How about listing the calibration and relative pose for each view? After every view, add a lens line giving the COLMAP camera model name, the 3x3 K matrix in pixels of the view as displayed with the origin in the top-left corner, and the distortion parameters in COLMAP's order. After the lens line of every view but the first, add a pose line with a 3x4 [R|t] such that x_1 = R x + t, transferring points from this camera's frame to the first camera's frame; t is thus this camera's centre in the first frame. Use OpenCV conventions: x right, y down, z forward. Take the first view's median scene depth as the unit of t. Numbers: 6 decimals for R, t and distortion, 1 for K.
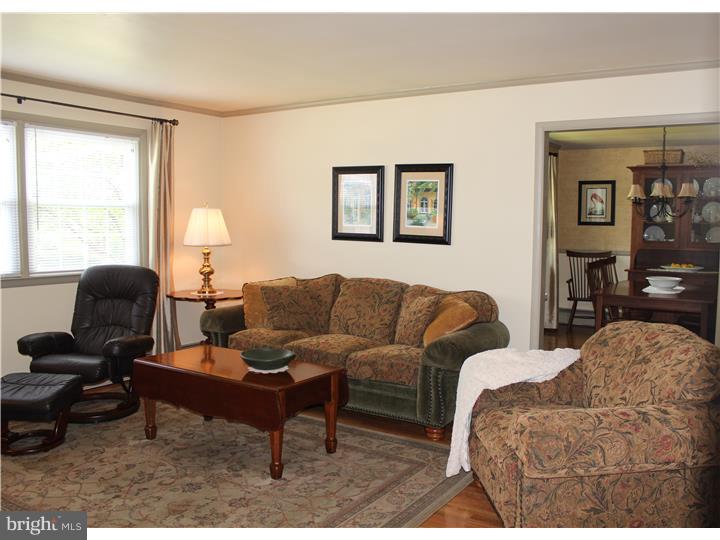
lens RADIAL K [[668.0, 0, 360.0], [0, 668.0, 270.0], [0, 0, 1]] dist [-0.179081, 0.003323]
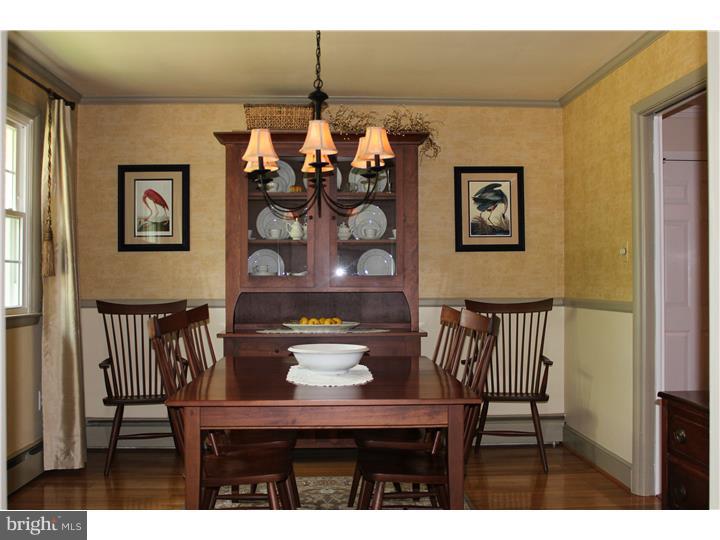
lens RADIAL K [[859.4, 0, 360.0], [0, 859.4, 270.0], [0, 0, 1]] dist [-0.134808, 0.028473]
pose [[0.824155, -0.010226, 0.566272, 0.120475], [0.057384, 0.996199, -0.065527, -0.000531], [-0.563450, 0.086500, 0.821609, 0.373933]]
